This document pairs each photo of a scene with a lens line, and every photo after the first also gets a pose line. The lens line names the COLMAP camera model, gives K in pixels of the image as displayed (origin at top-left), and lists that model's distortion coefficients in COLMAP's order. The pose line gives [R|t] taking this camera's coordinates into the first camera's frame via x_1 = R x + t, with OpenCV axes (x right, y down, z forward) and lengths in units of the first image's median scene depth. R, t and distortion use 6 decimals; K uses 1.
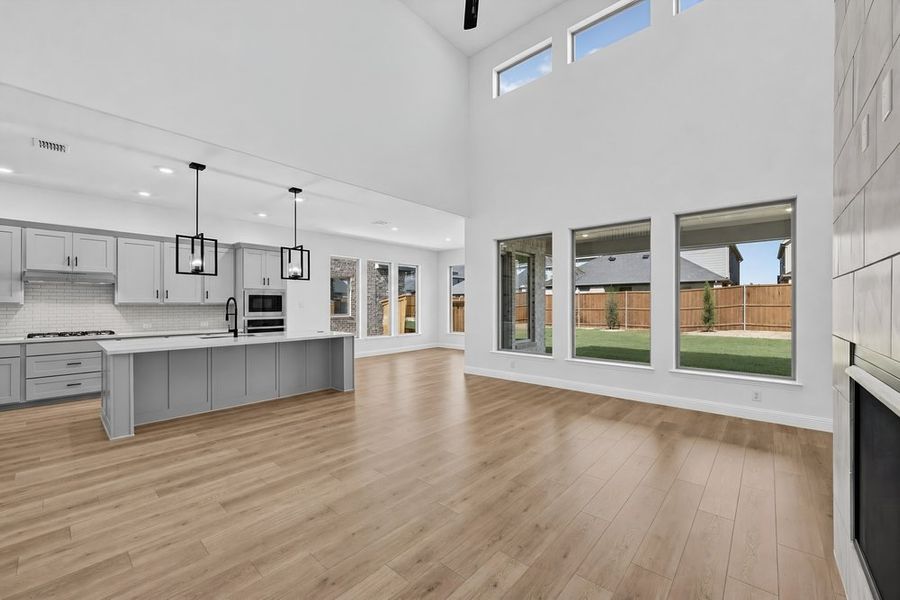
lens RADIAL K [[359.1, 0, 451.4], [0, 359.1, 307.3], [0, 0, 1]] dist [-0.004778, -0.000341]
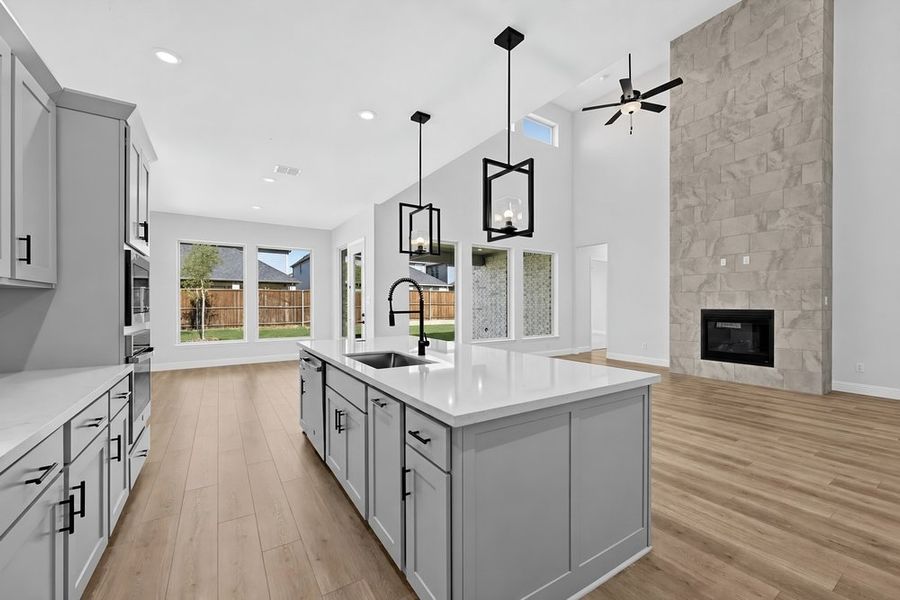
lens RADIAL K [[359.1, 0, 453.5], [0, 359.1, 304.3], [0, 0, 1]] dist [-0.004778, -0.000341]
pose [[0.272324, -0.001339, 0.962205, -0.952123], [0.005990, 0.999982, -0.000304, 0.008068], [-0.962187, 0.005846, 0.272327, 0.701145]]
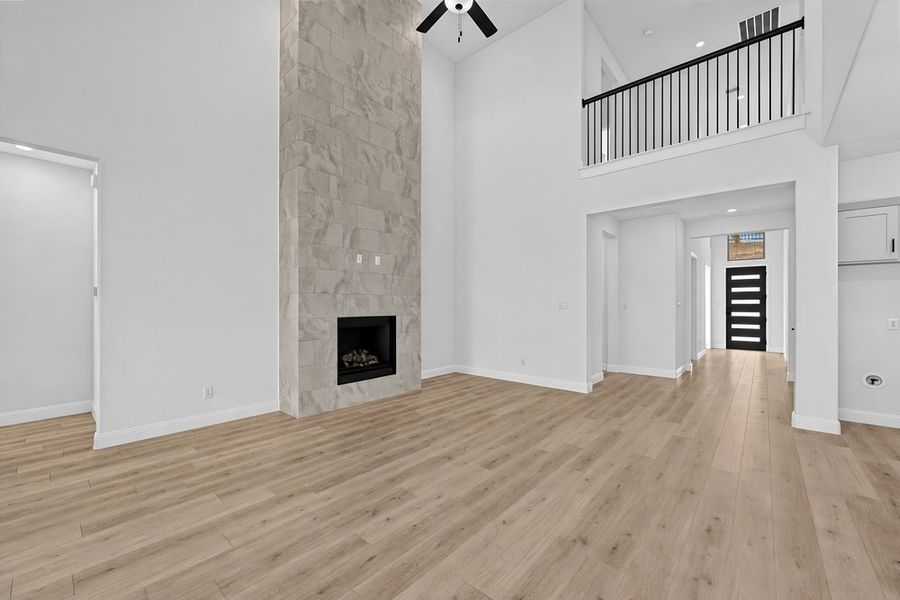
lens RADIAL K [[359.1, 0, 449.2], [0, 359.1, 306.3], [0, 0, 1]] dist [-0.004778, -0.000341]
pose [[-0.999988, -0.002723, -0.004107, 0.052535], [-0.002768, 0.999935, 0.011075, -0.007560], [0.004077, 0.011086, -0.999930, 1.076674]]
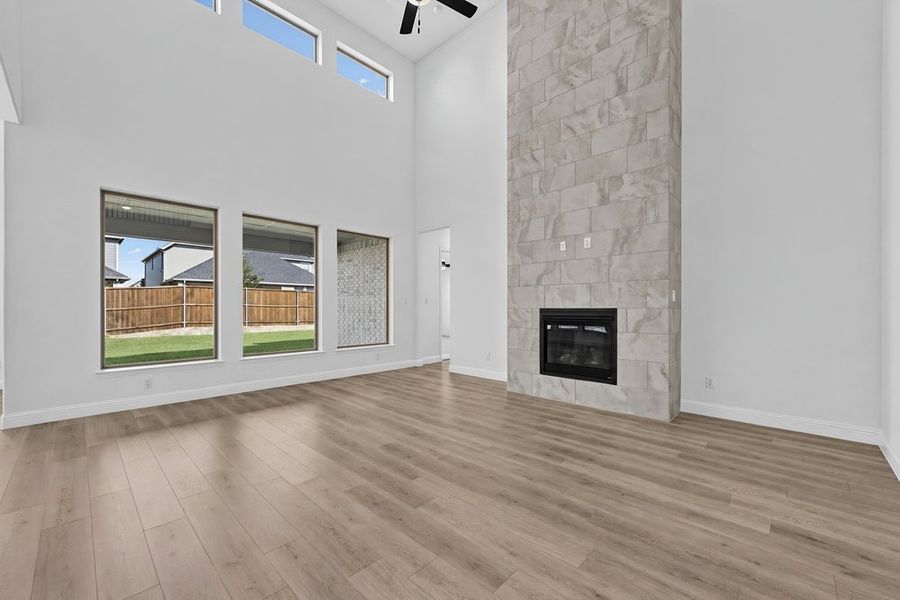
lens RADIAL K [[359.1, 0, 454.2], [0, 359.1, 308.3], [0, 0, 1]] dist [-0.004778, -0.000341]
pose [[0.039274, -0.002794, 0.999225, -0.535828], [0.007892, 0.999966, 0.002485, 0.023055], [-0.999197, 0.007788, 0.039295, 0.438393]]
